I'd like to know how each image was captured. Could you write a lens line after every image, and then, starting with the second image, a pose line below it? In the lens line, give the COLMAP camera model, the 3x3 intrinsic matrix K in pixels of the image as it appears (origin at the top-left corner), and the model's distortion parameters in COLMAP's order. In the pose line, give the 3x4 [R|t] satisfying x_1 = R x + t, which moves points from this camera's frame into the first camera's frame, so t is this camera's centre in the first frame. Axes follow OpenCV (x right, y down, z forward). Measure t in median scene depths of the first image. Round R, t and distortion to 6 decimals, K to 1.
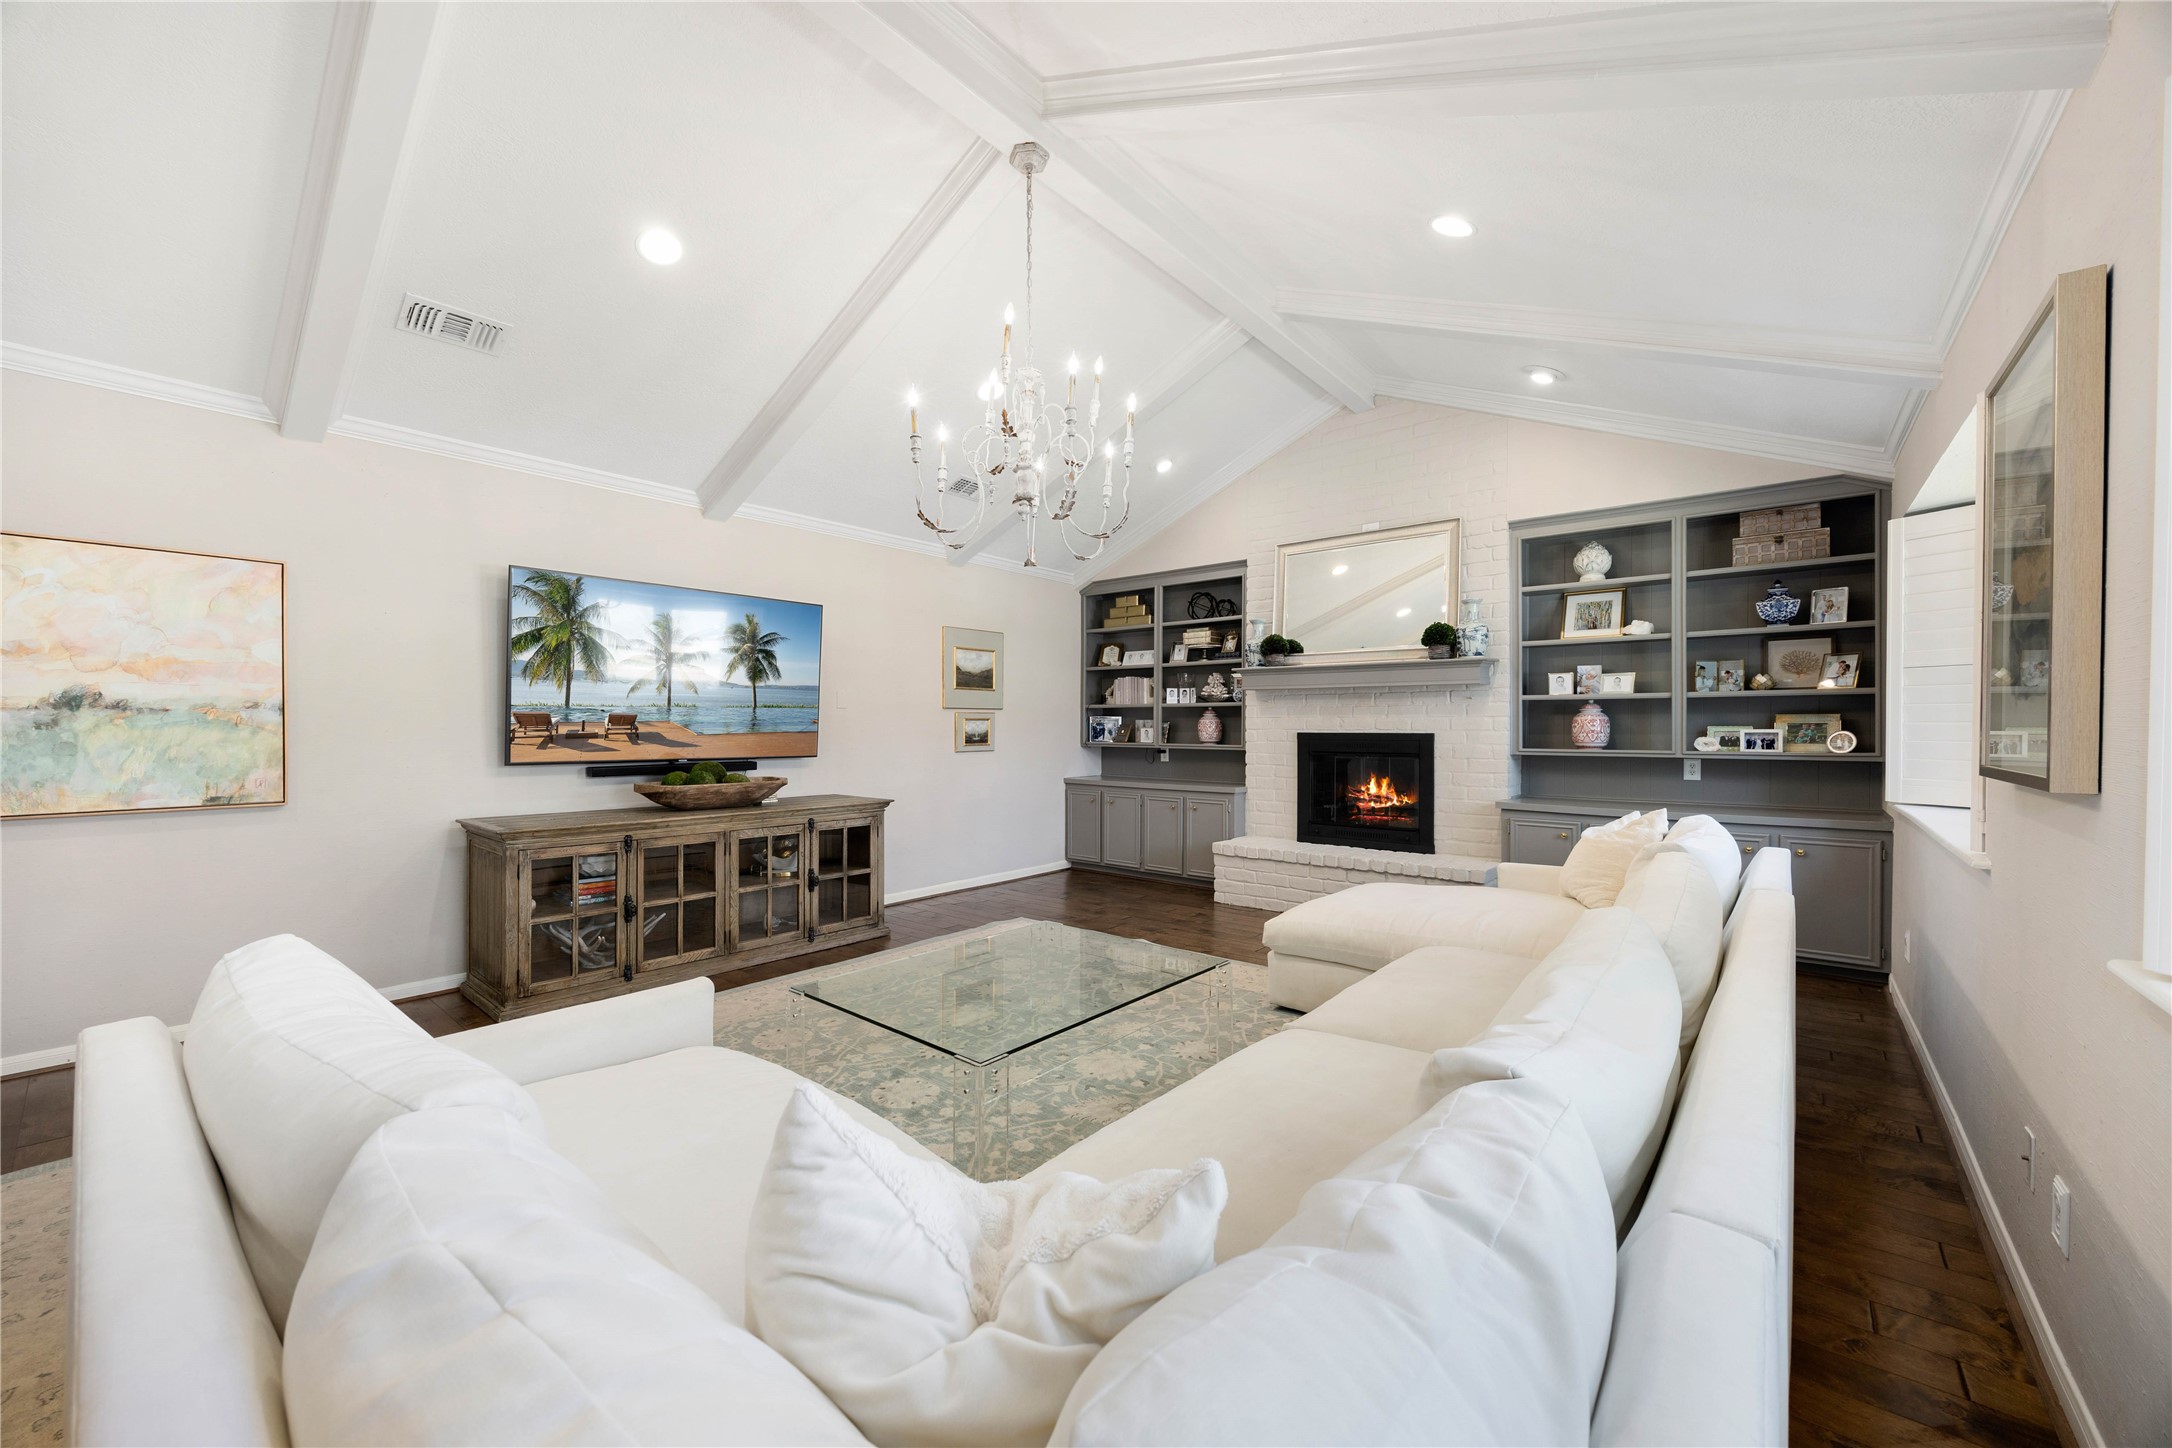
lens RADIAL K [[855.9, 0, 1083.4], [0, 855.9, 745.5], [0, 0, 1]] dist [0.002184, 0.000005]
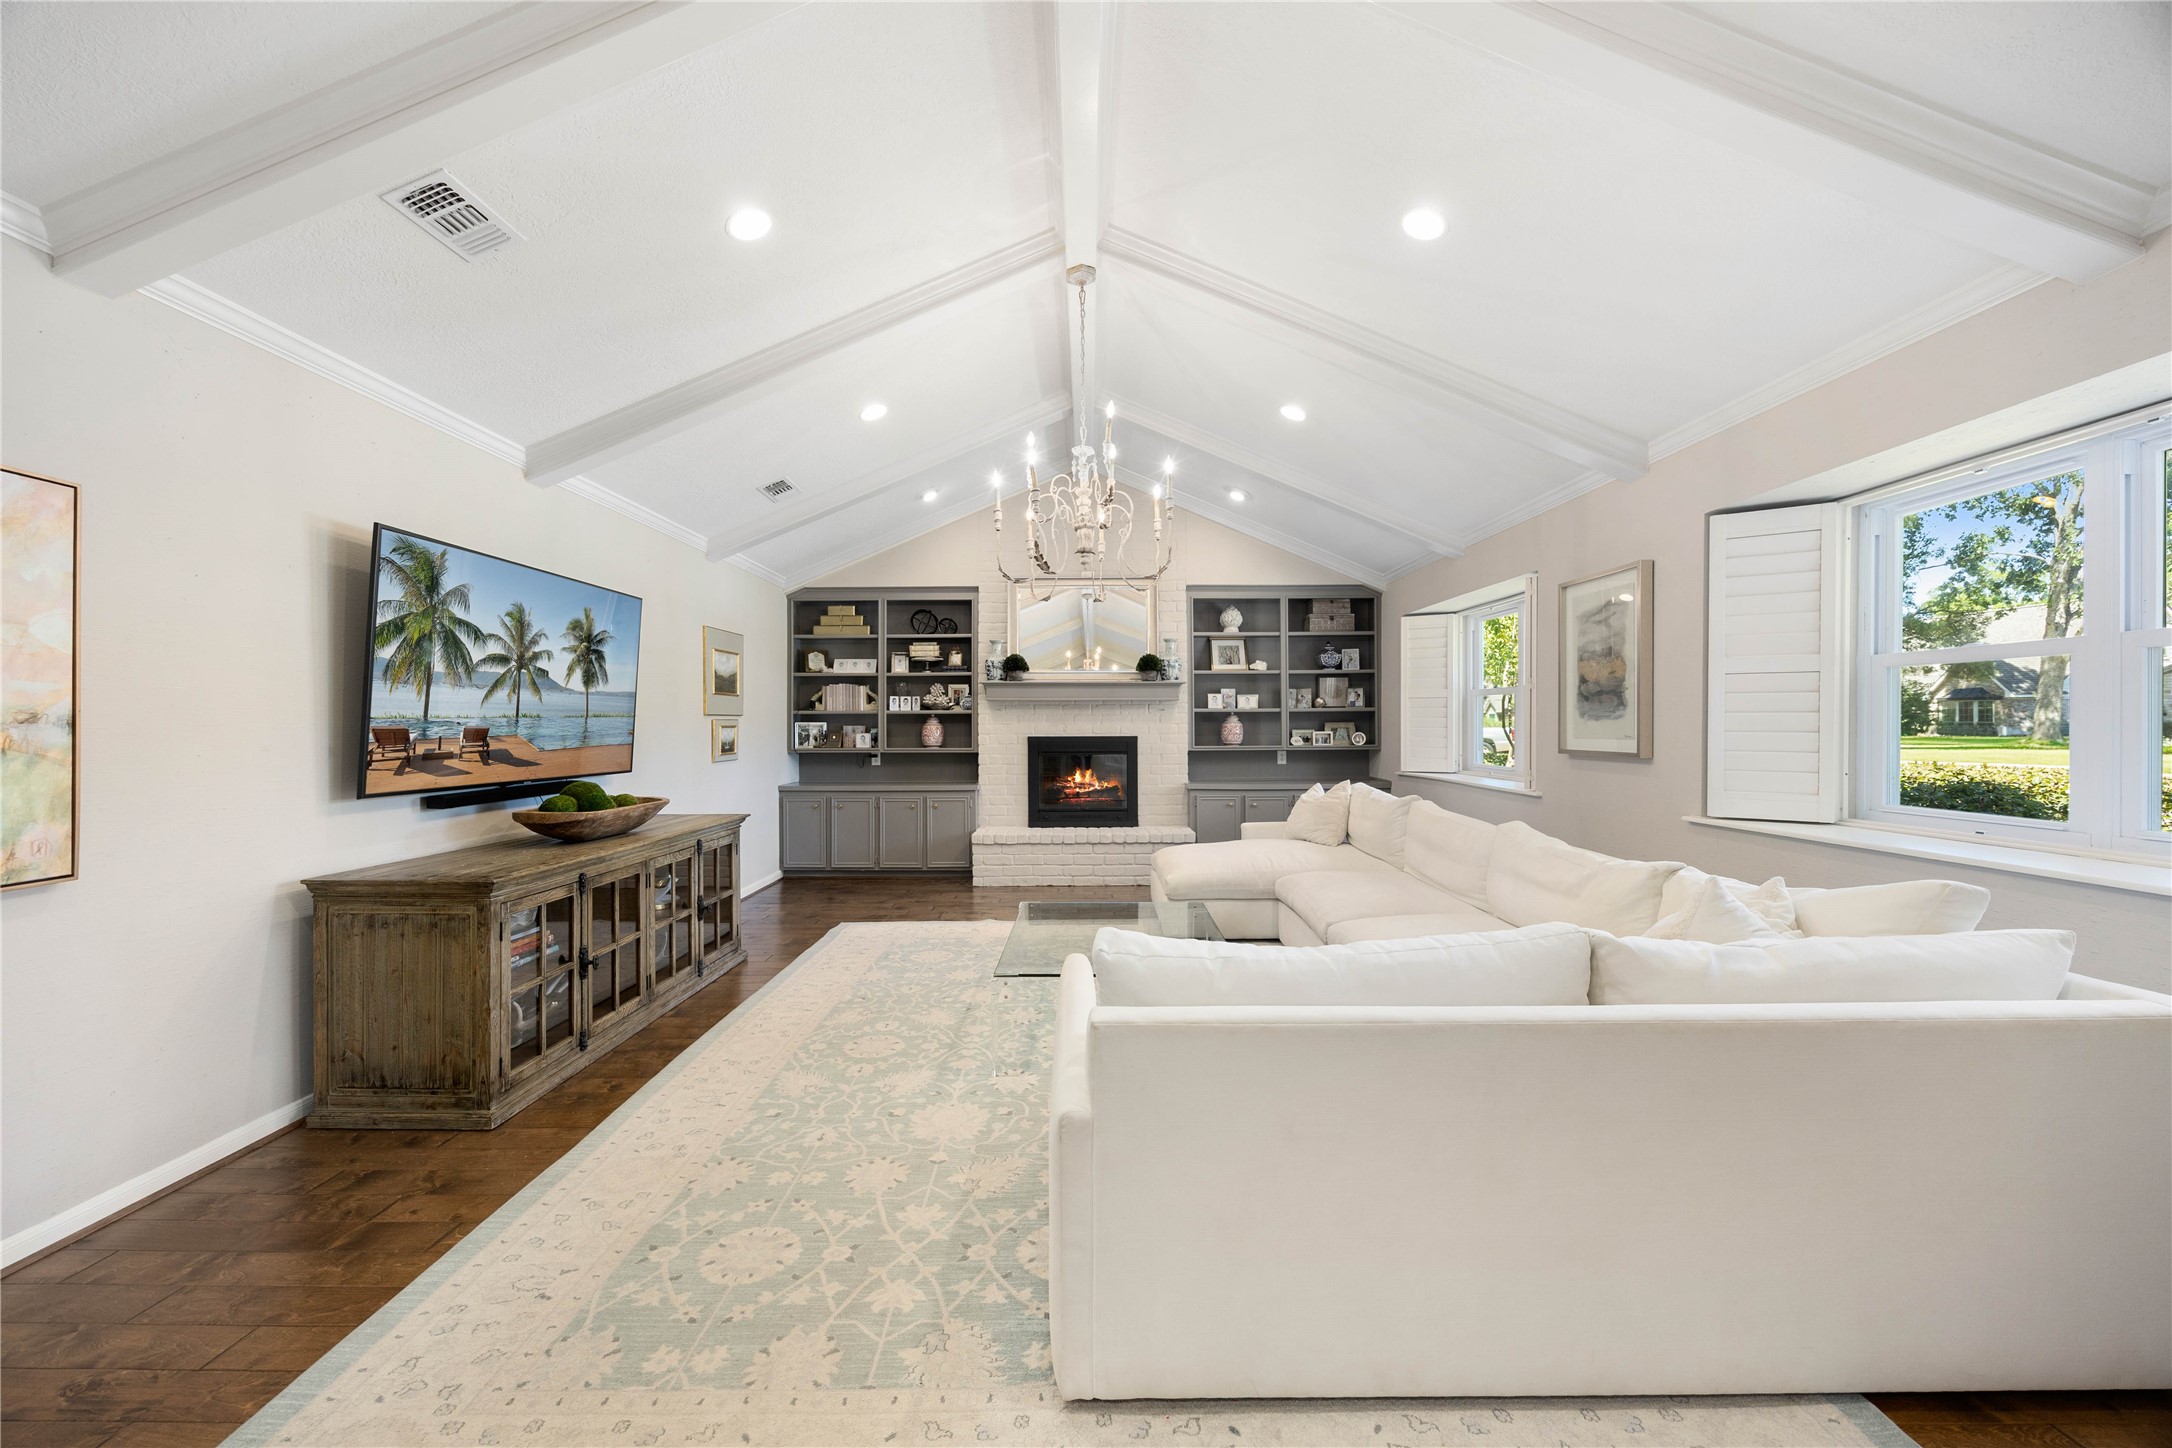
lens RADIAL K [[866.5, 0, 1084.6], [0, 866.5, 724.3], [0, 0, 1]] dist [-0.003064, -0.000643]
pose [[0.761684, -0.005051, 0.647929, -0.562981], [0.018874, 0.999718, -0.014394, -0.015593], [-0.647674, 0.023193, 0.761565, 0.027246]]
